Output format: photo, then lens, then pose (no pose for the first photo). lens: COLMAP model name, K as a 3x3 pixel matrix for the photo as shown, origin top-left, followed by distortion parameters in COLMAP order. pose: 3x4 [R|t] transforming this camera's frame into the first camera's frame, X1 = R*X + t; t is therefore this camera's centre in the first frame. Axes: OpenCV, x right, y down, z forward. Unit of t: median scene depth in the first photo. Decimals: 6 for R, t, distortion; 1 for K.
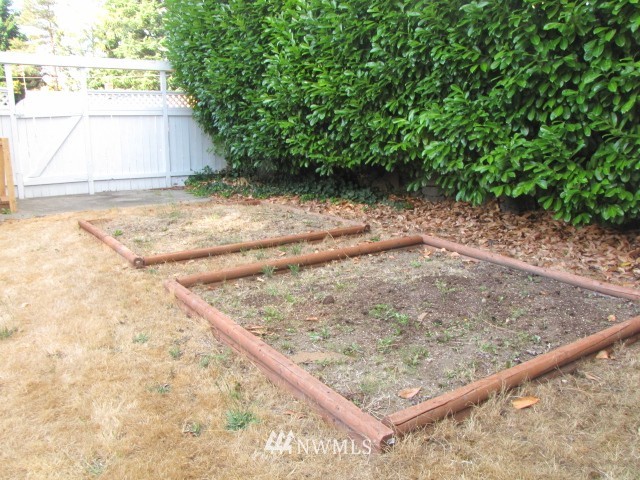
lens RADIAL K [[547.4, 0, 324.2], [0, 547.4, 243.1], [0, 0, 1]] dist [-0.131206, 0.066944]
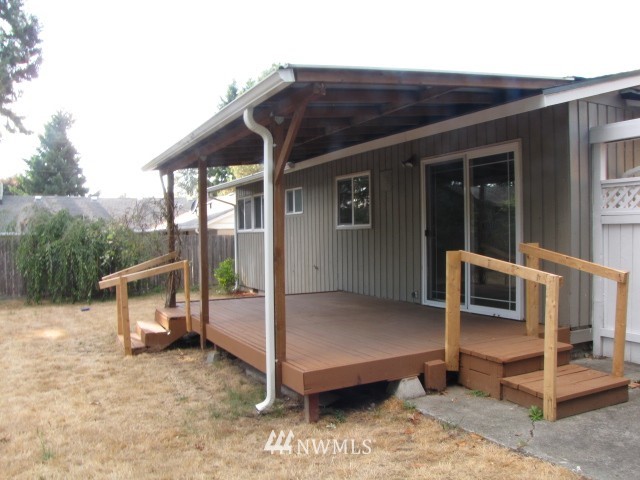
lens RADIAL K [[547.4, 0, 326.8], [0, 547.4, 243.0], [0, 0, 1]] dist [-0.131206, 0.066944]
pose [[-0.106346, 0.022640, -0.994071, -0.038853], [-0.177796, 0.983196, 0.041413, -0.157344], [0.978304, 0.181146, -0.100533, 0.606645]]
